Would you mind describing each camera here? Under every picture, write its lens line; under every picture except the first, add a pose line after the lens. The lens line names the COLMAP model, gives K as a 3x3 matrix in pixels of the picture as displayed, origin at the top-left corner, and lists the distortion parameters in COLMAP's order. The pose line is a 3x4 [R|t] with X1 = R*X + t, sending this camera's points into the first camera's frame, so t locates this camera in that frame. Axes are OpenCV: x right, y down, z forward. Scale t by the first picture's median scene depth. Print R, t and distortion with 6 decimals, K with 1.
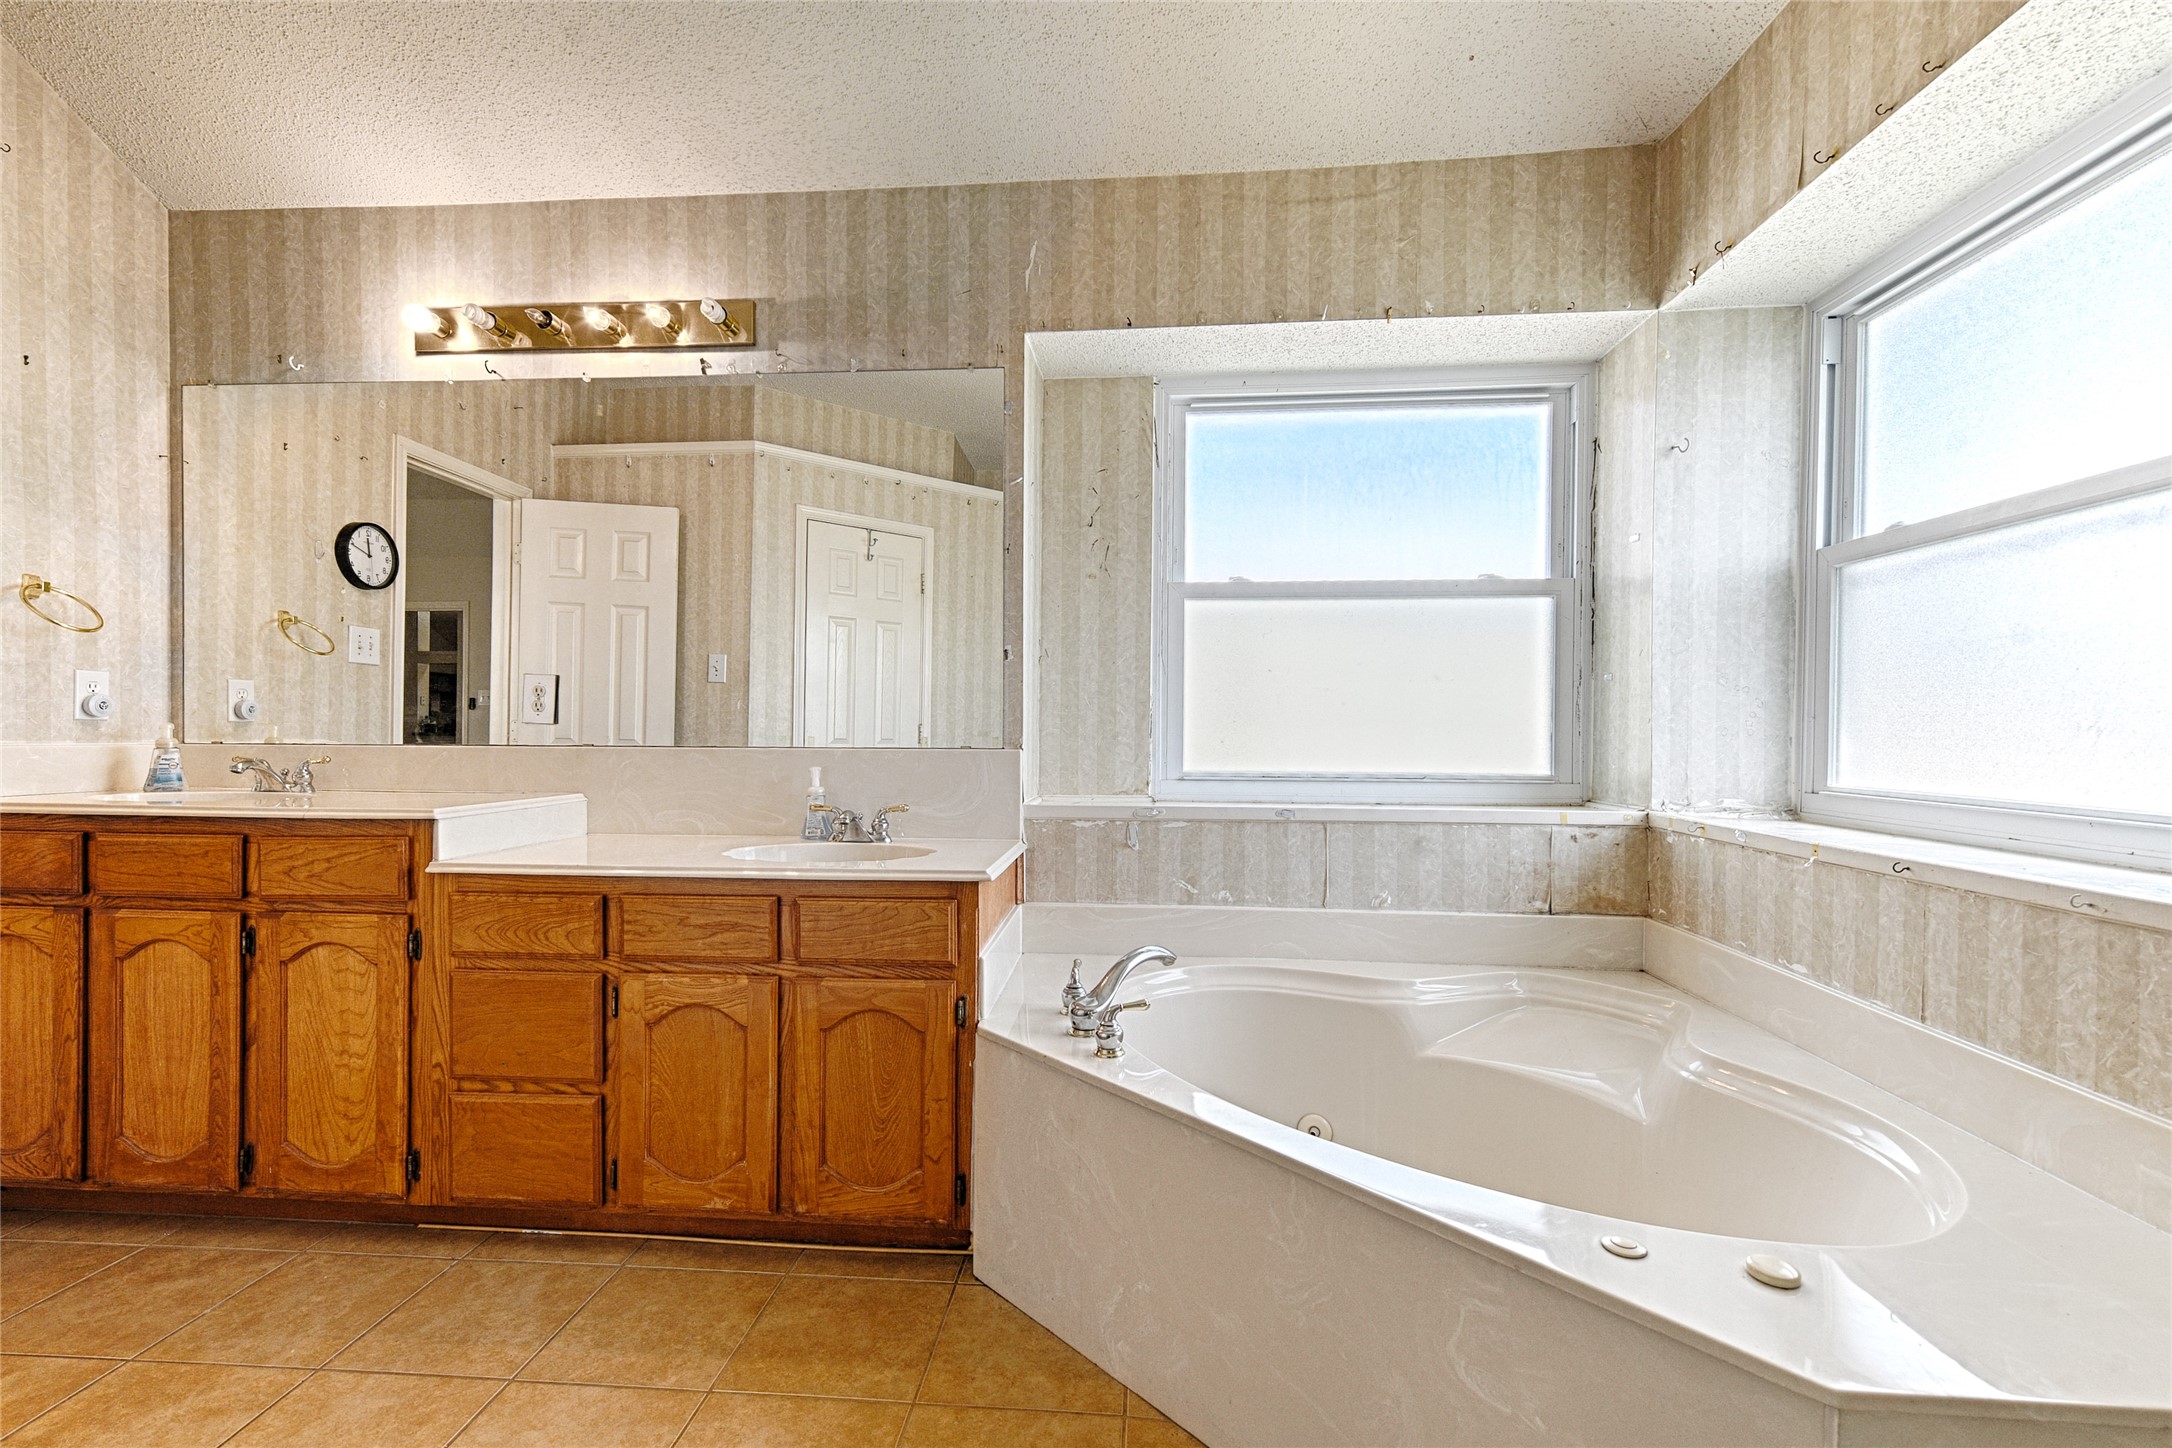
lens RADIAL K [[966.6, 0, 1086.0], [0, 966.6, 724.0], [0, 0, 1]] dist [0.000214, 0.000102]
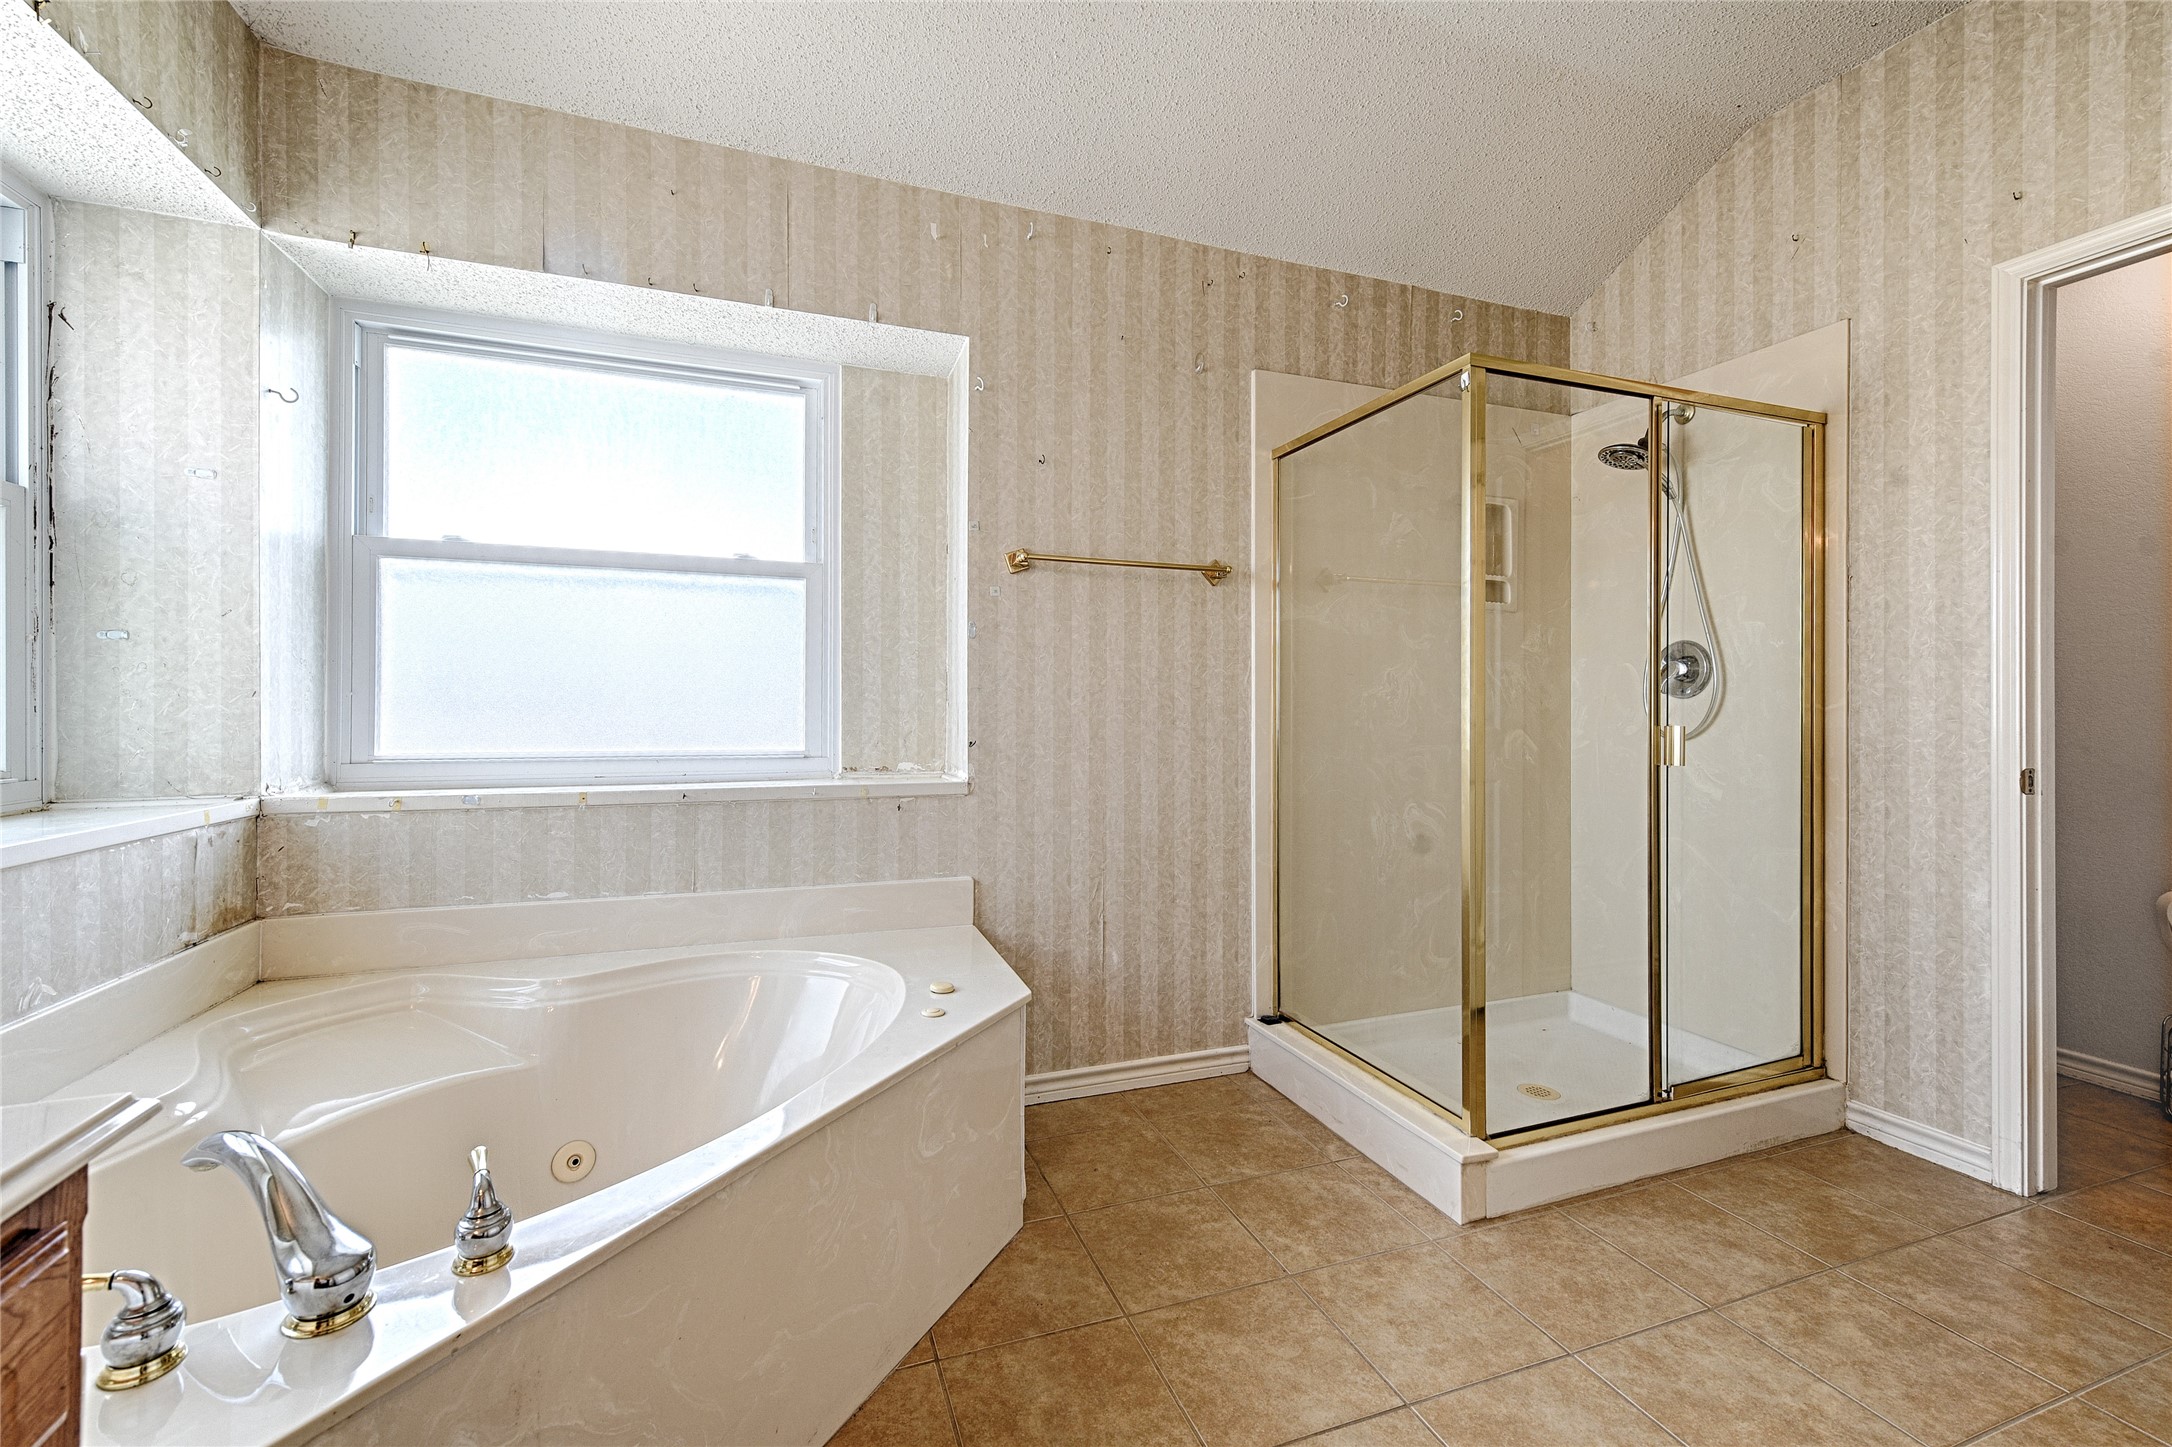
lens RADIAL K [[882.8, 0, 1081.9], [0, 882.8, 704.8], [0, 0, 1]] dist [0.000018, 0.000047]
pose [[-0.410584, -0.003857, 0.911815, -0.472533], [-0.011853, 0.999929, -0.001108, -0.002287], [-0.911746, -0.011263, -0.410600, 0.674935]]
